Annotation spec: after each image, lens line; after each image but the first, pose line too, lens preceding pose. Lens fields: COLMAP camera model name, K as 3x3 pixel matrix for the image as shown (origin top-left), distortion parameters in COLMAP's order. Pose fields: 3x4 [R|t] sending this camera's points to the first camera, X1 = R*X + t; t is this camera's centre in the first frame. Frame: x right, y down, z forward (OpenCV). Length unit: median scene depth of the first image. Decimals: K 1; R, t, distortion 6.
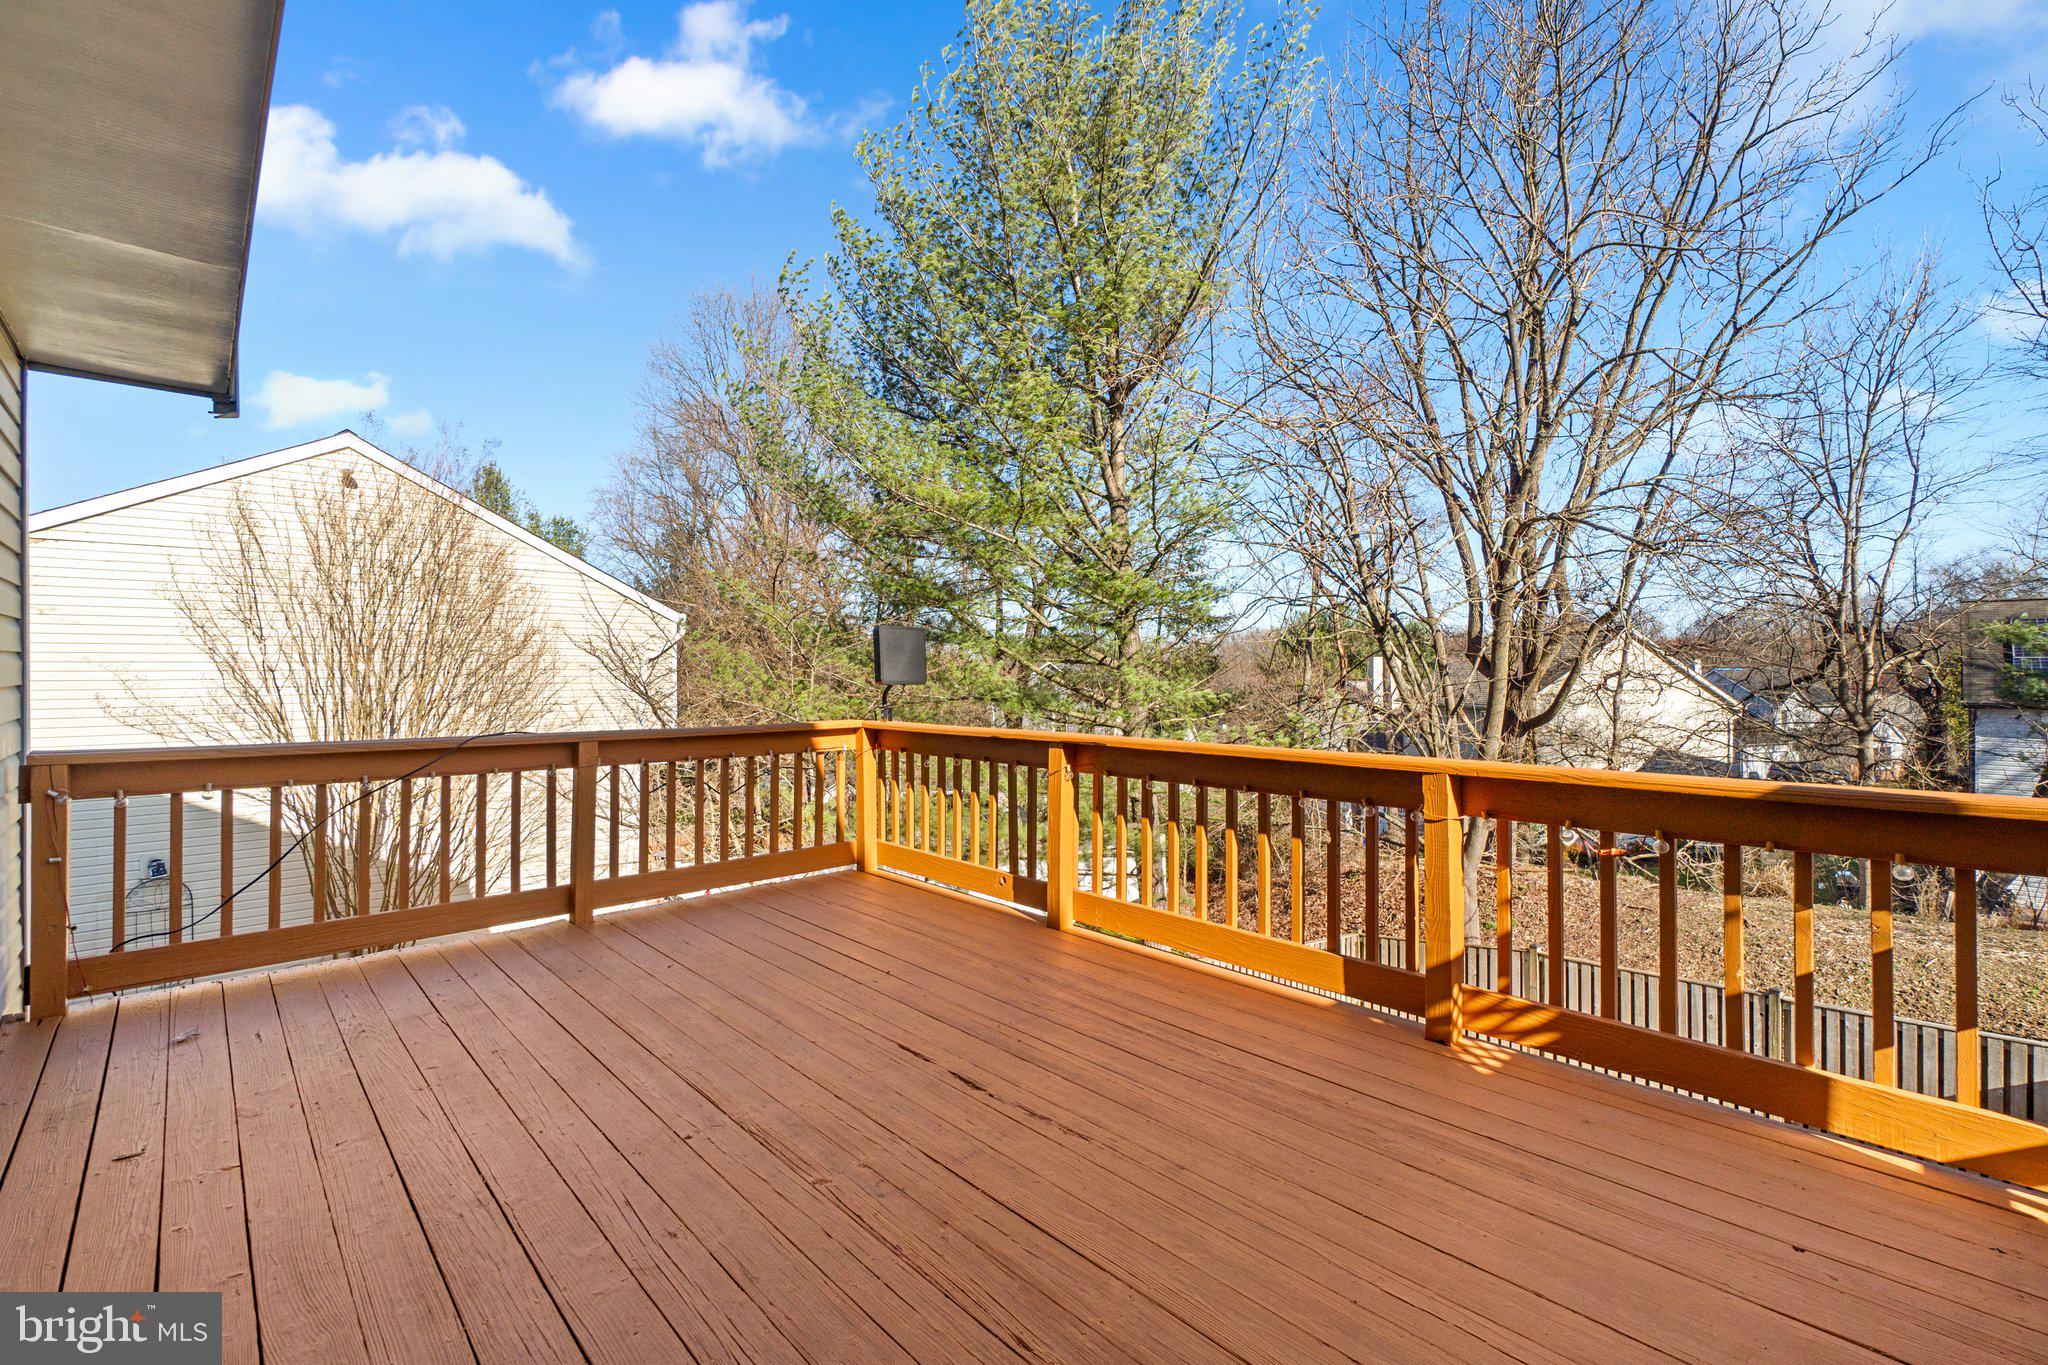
lens RADIAL K [[892.1, 0, 1025.5], [0, 892.1, 674.3], [0, 0, 1]] dist [0.005664, 0.000271]
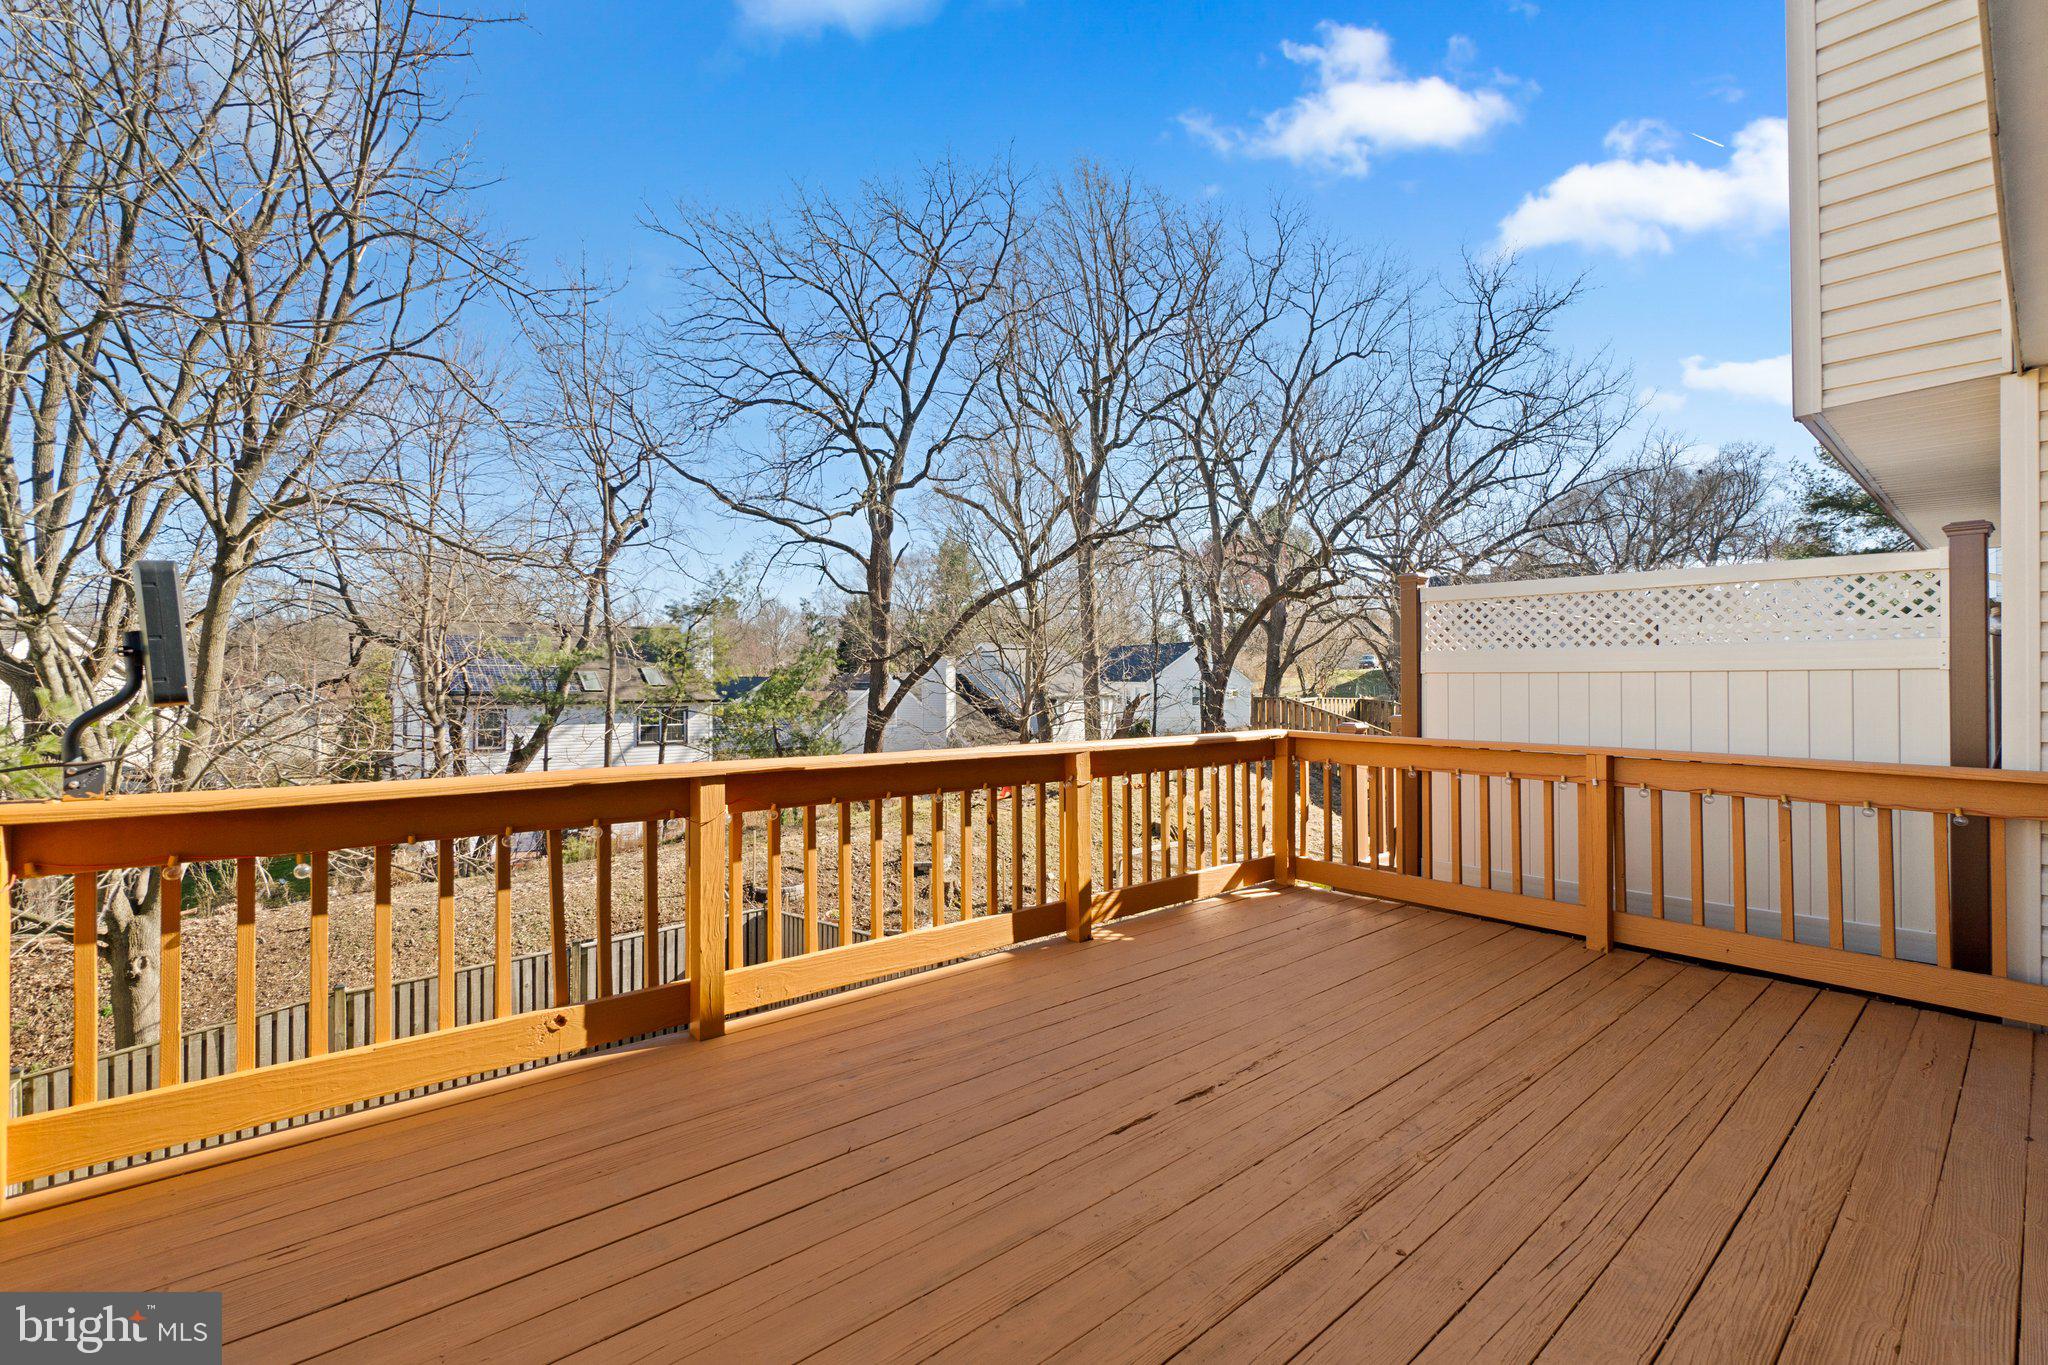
lens RADIAL K [[882.0, 0, 1020.6], [0, 882.0, 679.8], [0, 0, 1]] dist [-0.002611, 0.000511]
pose [[0.044384, 0.006092, 0.998996, -0.986940], [-0.005104, 0.999970, -0.005872, 0.004365], [-0.999002, -0.004838, 0.044413, 1.085197]]
